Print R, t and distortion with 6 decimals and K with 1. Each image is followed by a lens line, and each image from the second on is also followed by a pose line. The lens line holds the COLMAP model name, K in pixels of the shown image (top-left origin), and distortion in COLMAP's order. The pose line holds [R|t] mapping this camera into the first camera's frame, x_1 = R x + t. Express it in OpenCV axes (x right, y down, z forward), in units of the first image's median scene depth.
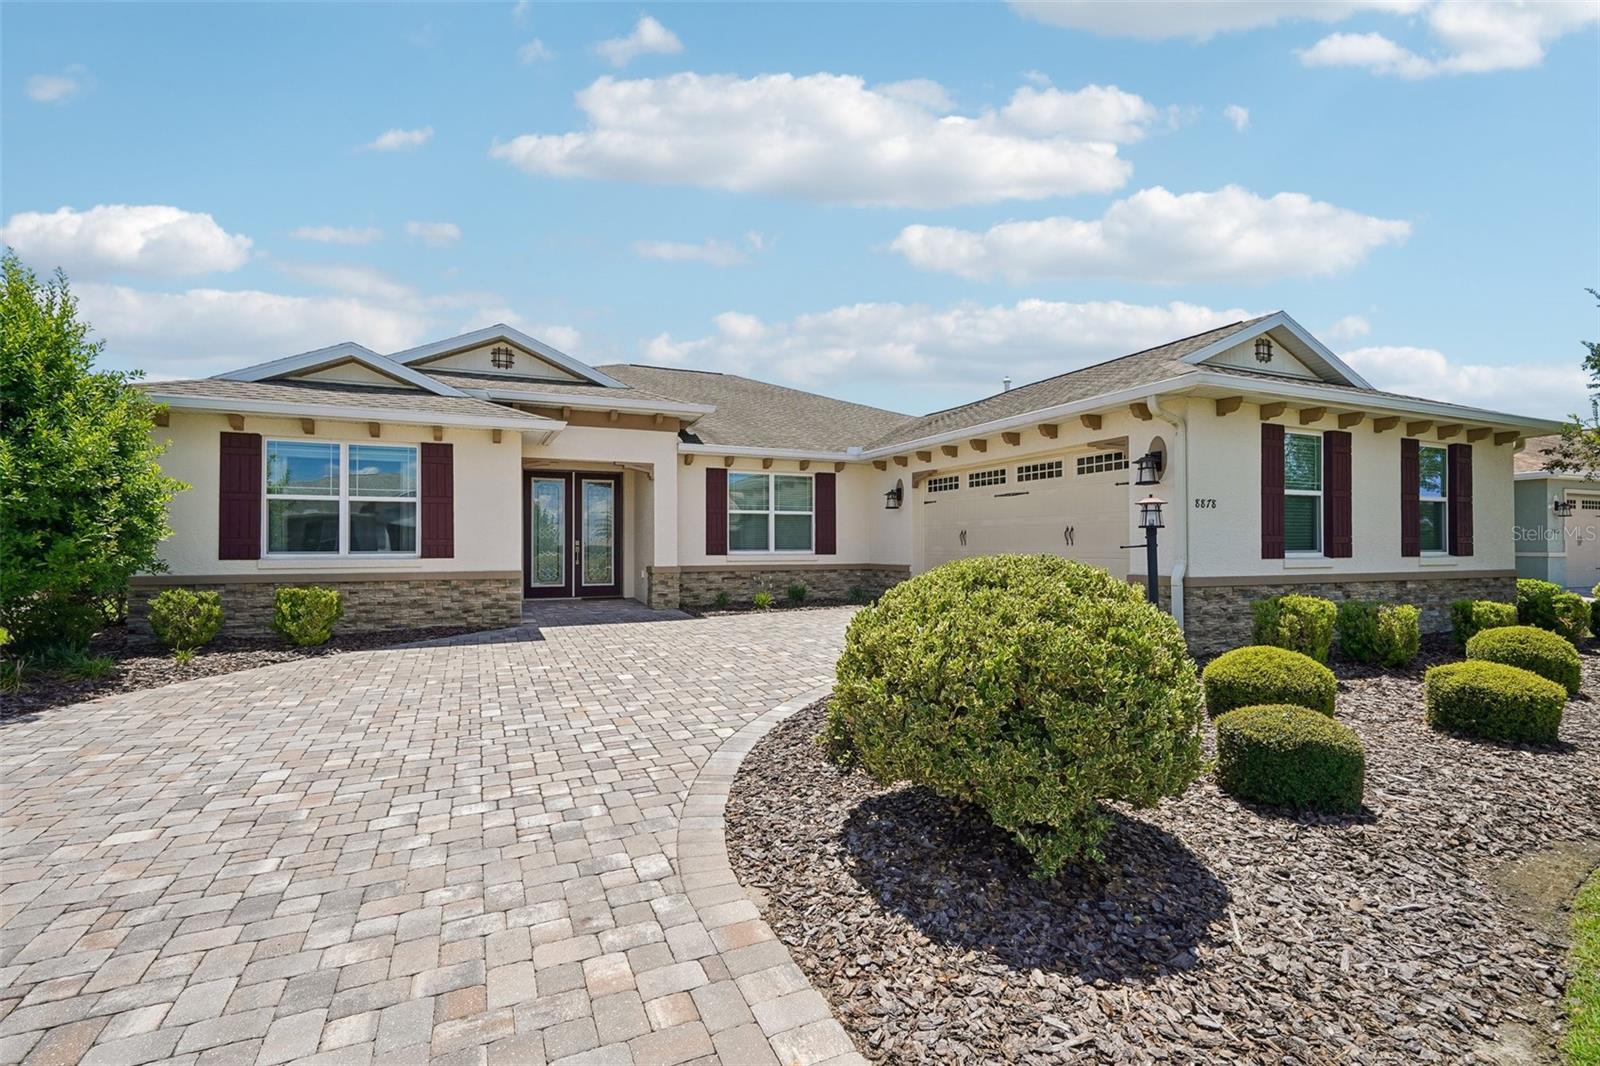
lens RADIAL K [[727.7, 0, 802.1], [0, 727.7, 539.7], [0, 0, 1]] dist [-0.002146, 0.000749]
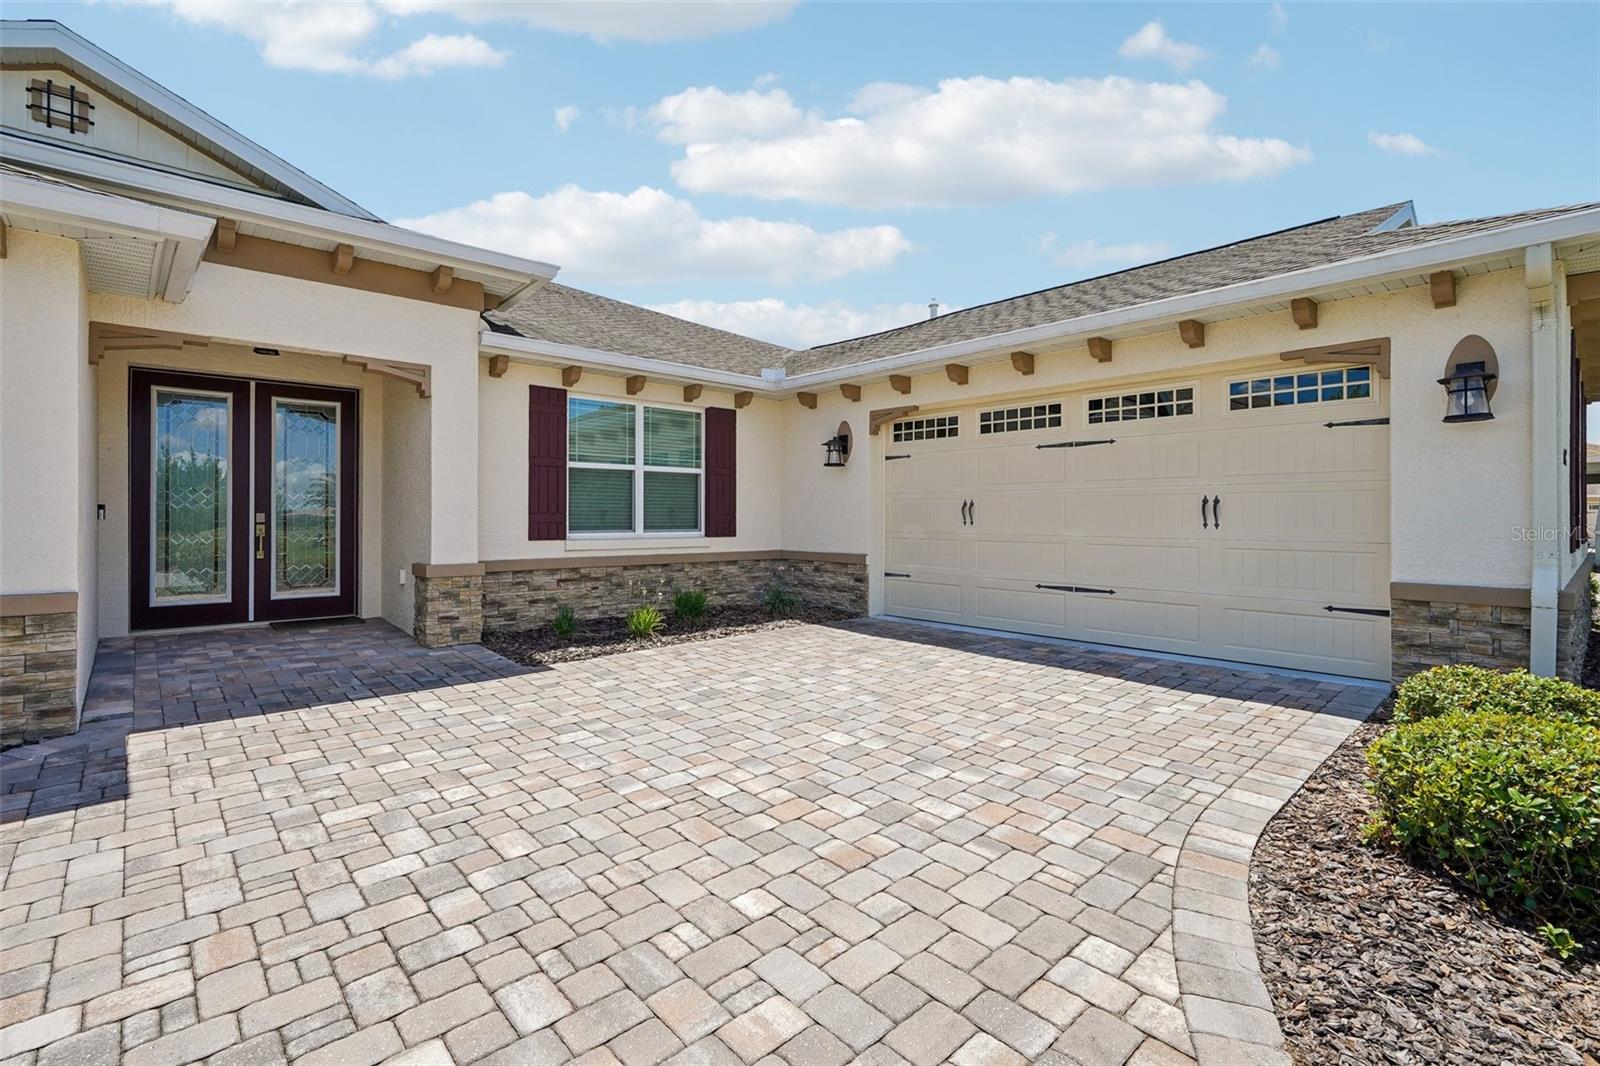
lens RADIAL K [[733.1, 0, 798.2], [0, 733.1, 514.2], [0, 0, 1]] dist [-0.003425, 0.000889]
pose [[0.950766, 0.004750, 0.309873, -0.128711], [-0.006520, 0.999968, 0.004676, -0.003455], [-0.309841, -0.006466, 0.950766, 0.468882]]
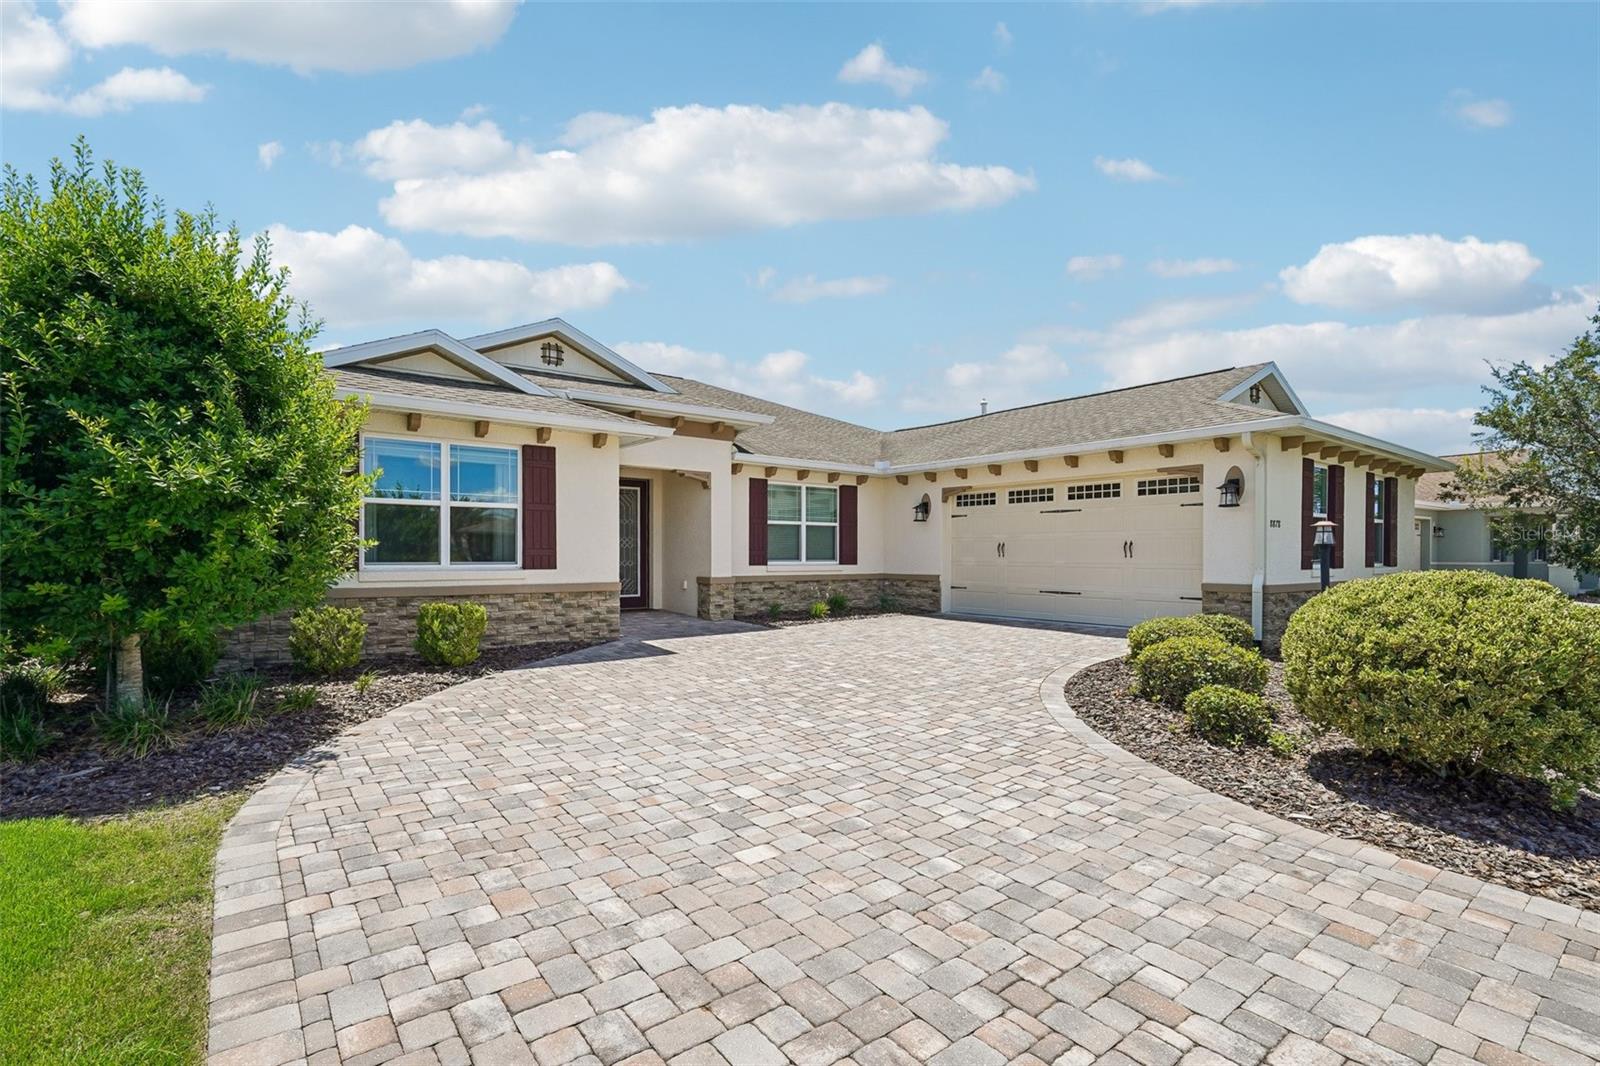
lens RADIAL K [[738.4, 0, 797.2], [0, 738.4, 556.7], [0, 0, 1]] dist [-0.002758, -0.000027]
pose [[0.971236, 0.003226, 0.238096, -0.362954], [-0.006221, 0.999911, 0.011828, -0.003595], [-0.238037, -0.012969, 0.971169, 0.002878]]
